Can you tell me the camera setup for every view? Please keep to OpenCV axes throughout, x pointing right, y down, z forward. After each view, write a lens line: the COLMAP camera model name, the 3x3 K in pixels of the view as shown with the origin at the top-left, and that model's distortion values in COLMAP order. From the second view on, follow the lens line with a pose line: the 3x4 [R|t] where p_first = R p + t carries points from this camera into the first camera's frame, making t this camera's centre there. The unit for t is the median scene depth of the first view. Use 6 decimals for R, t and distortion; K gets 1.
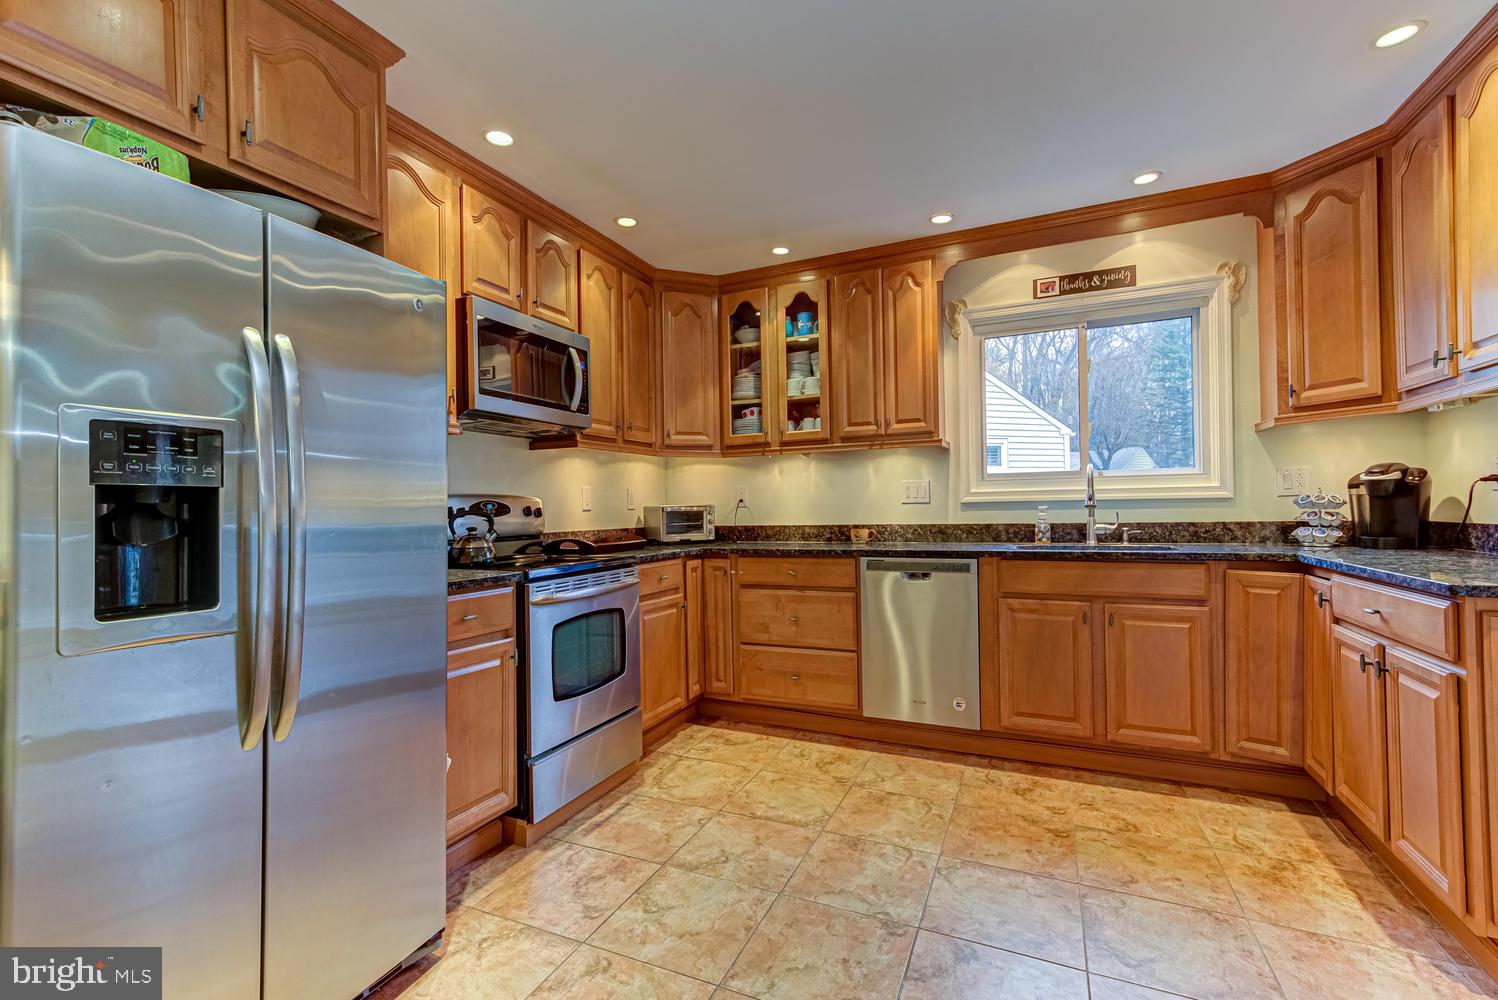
lens RADIAL K [[774.8, 0, 735.2], [0, 774.8, 507.9], [0, 0, 1]] dist [0.028148, -0.000602]
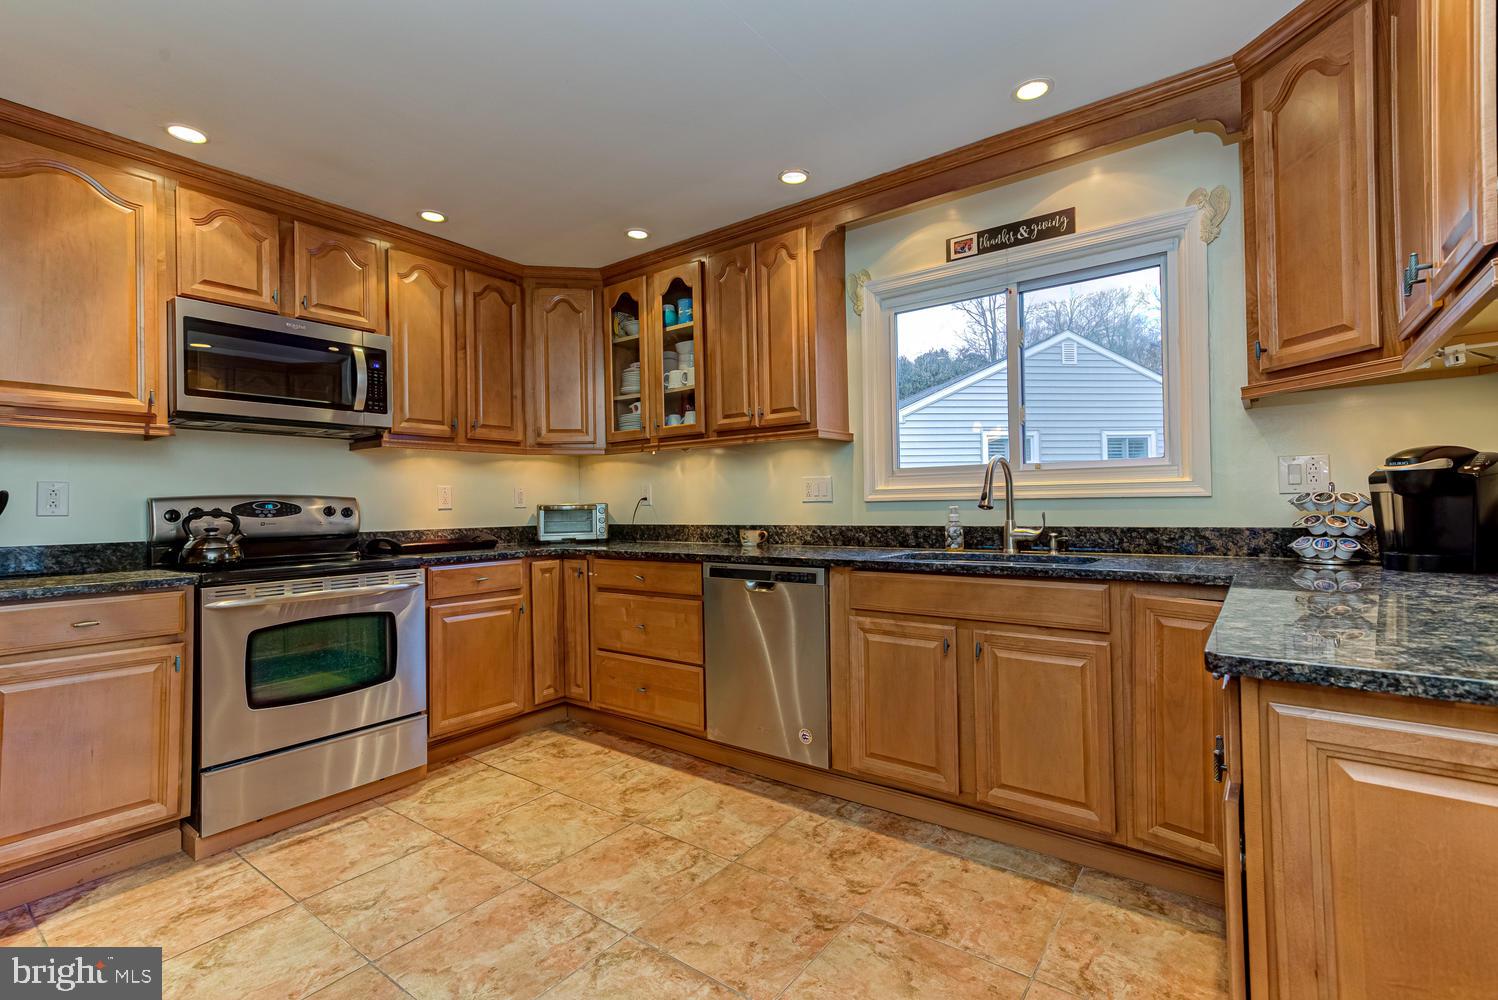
lens RADIAL K [[689.2, 0, 707.9], [0, 689.2, 500.2], [0, 0, 1]] dist [0.024135, -0.001641]
pose [[0.959462, 0.000914, -0.281837, 0.396730], [-0.001434, 0.999998, -0.001638, -0.007803], [0.281835, 0.001975, 0.959461, 0.232073]]
